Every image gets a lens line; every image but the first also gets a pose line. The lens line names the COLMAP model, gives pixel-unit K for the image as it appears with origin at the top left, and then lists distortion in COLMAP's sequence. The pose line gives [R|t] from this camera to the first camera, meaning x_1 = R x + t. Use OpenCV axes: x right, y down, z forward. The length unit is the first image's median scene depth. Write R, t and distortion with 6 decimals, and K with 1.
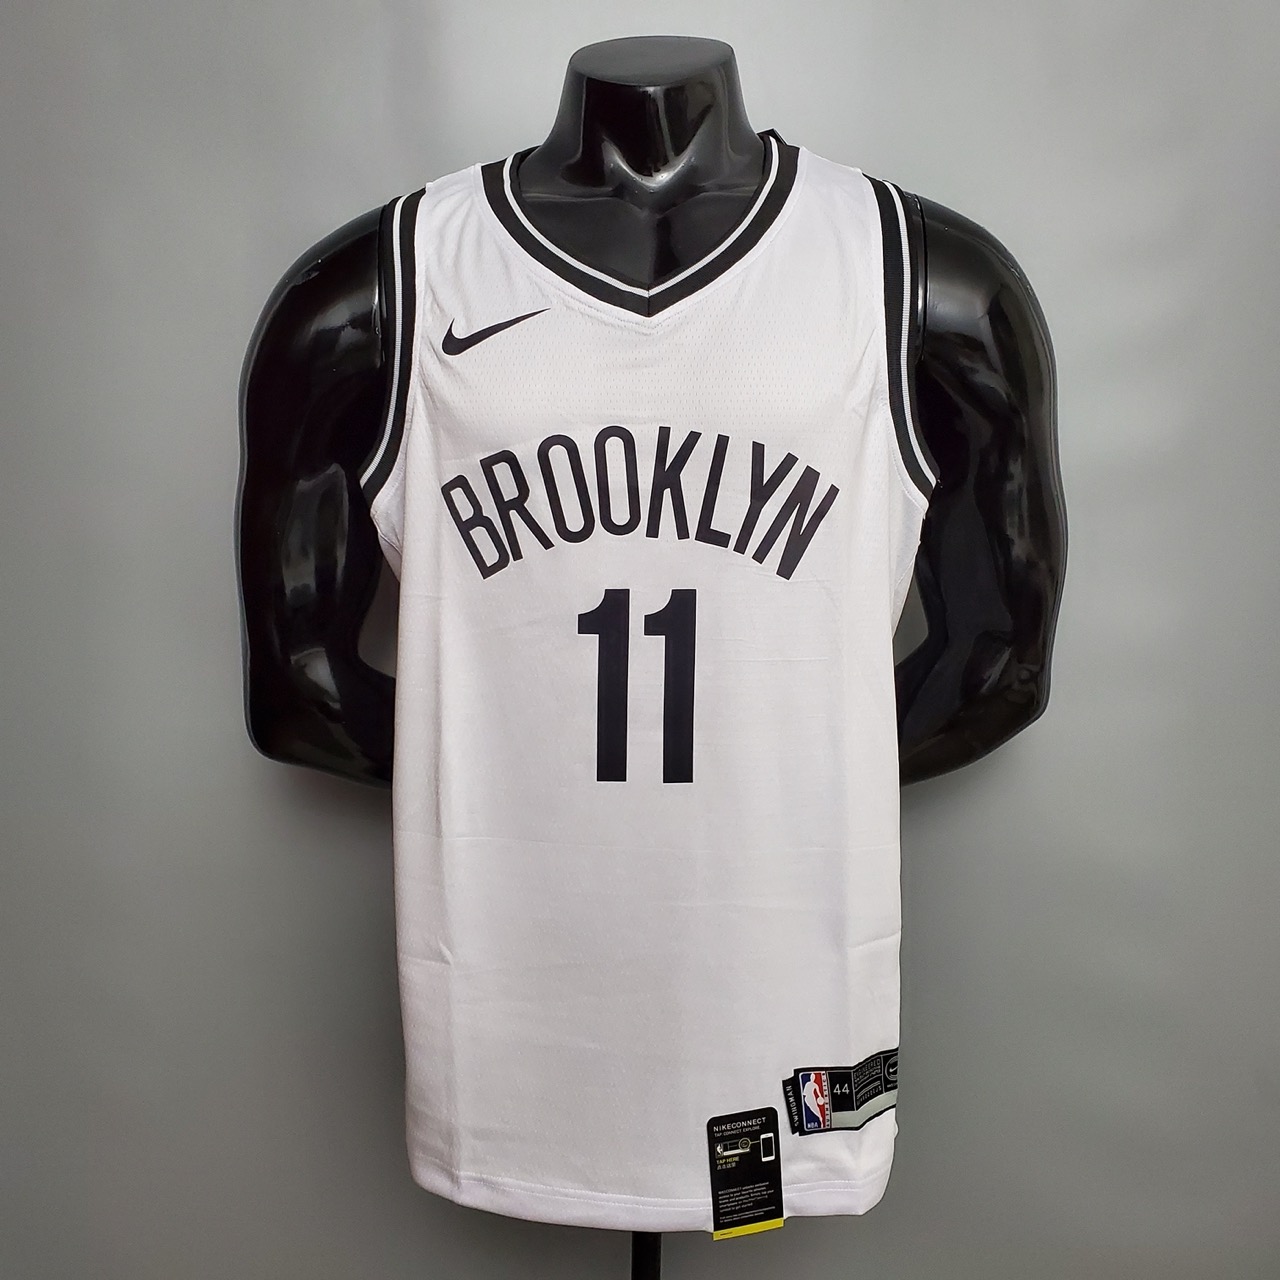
lens RADIAL K [[1295.6, 0, 632.9], [0, 1295.6, 645.1], [0, 0, 1]] dist [-0.005785, 0.000000]
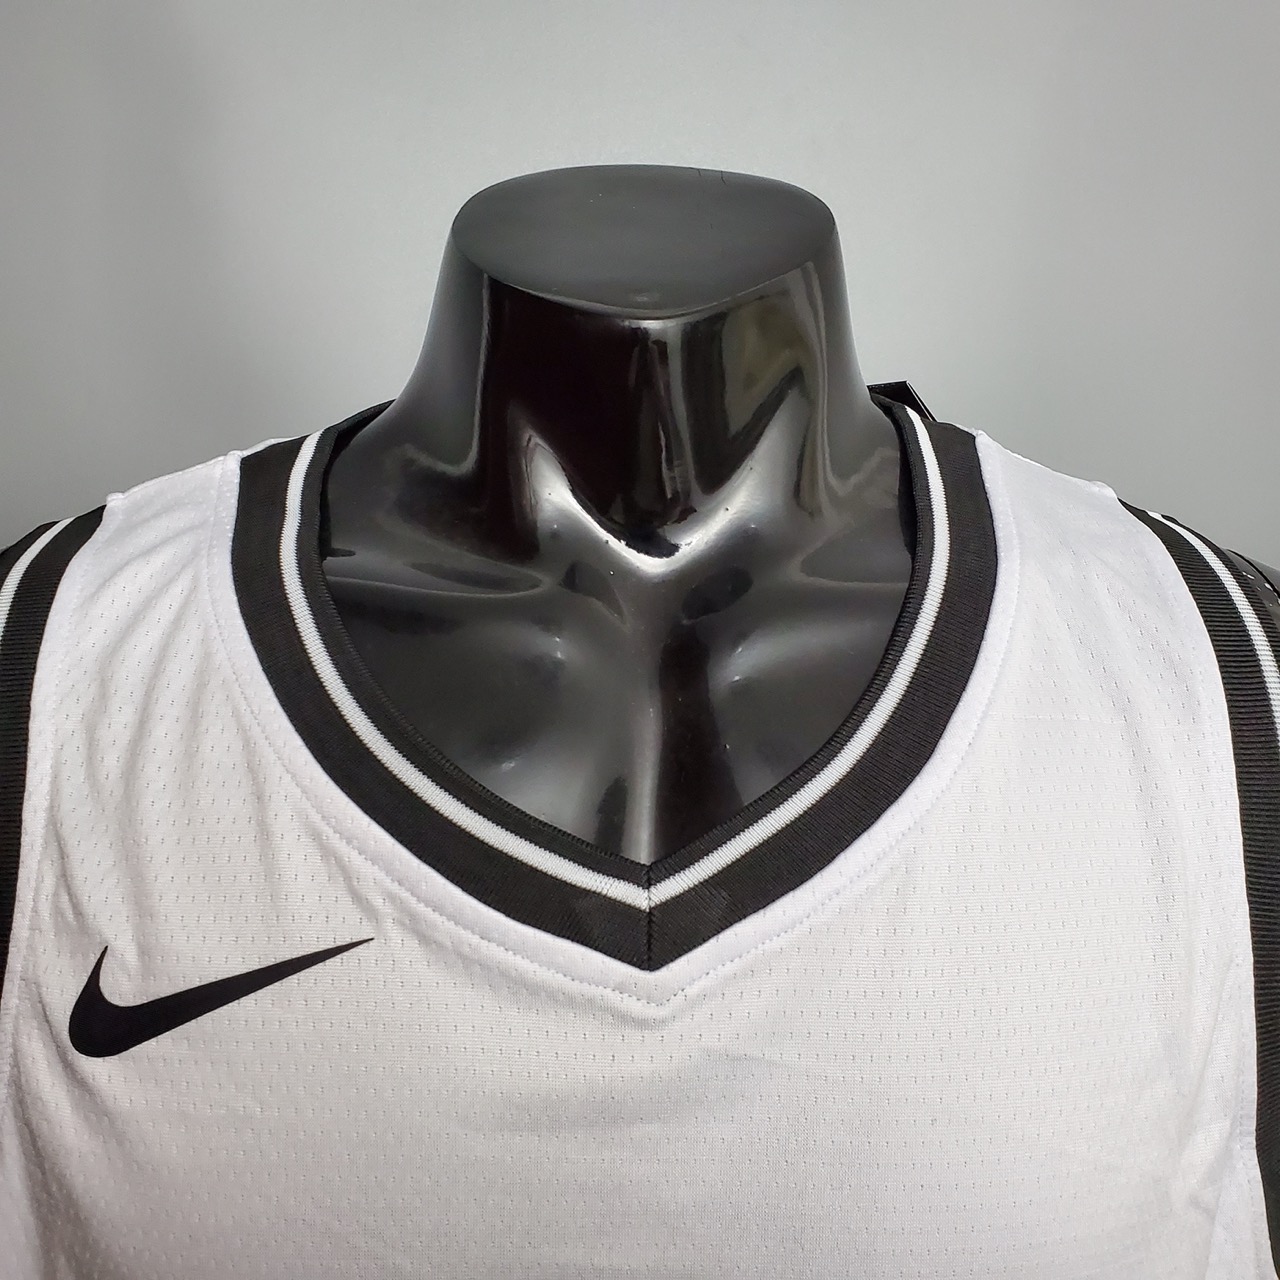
lens RADIAL K [[1295.6, 0, 645.6], [0, 1295.6, 639.3], [0, 0, 1]] dist [-0.005785, 0.000000]
pose [[0.997480, 0.010388, 0.070177, -0.014383], [-0.007120, 0.998885, -0.046661, -0.315271], [-0.070583, 0.046044, 0.996443, 0.612805]]
